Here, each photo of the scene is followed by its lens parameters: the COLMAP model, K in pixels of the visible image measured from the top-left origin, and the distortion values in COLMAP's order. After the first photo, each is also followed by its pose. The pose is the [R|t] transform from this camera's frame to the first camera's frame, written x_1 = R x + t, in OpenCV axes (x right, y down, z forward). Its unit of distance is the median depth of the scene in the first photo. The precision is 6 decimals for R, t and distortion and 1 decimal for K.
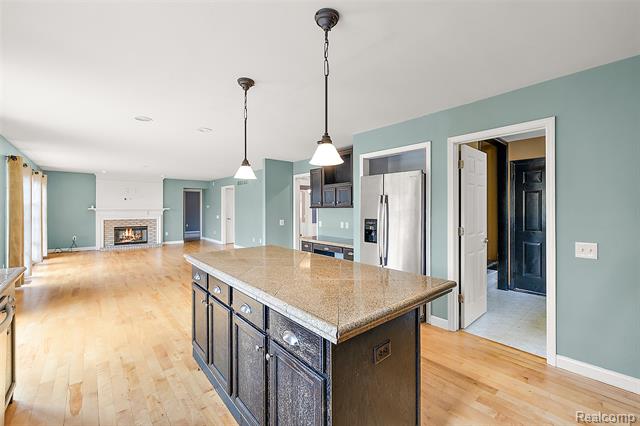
lens RADIAL K [[269.2, 0, 318.1], [0, 269.2, 208.6], [0, 0, 1]] dist [0.003281, 0.000336]
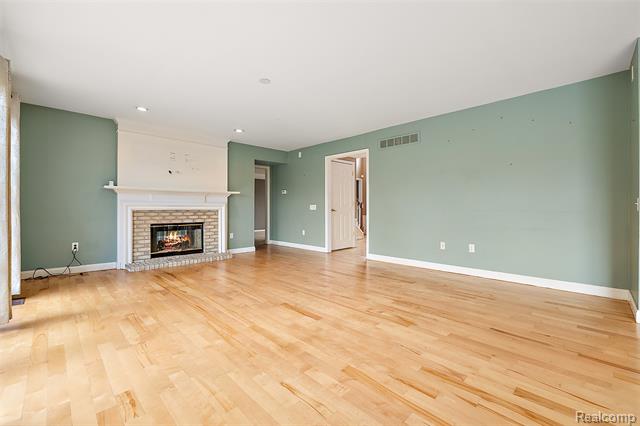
lens RADIAL K [[269.2, 0, 315.5], [0, 269.2, 208.7], [0, 0, 1]] dist [0.003281, 0.000336]
pose [[0.996511, 0.000267, 0.083465, -0.457578], [0.000059, 0.999992, -0.003898, 0.039256], [-0.083465, 0.003890, 0.996503, 0.427626]]
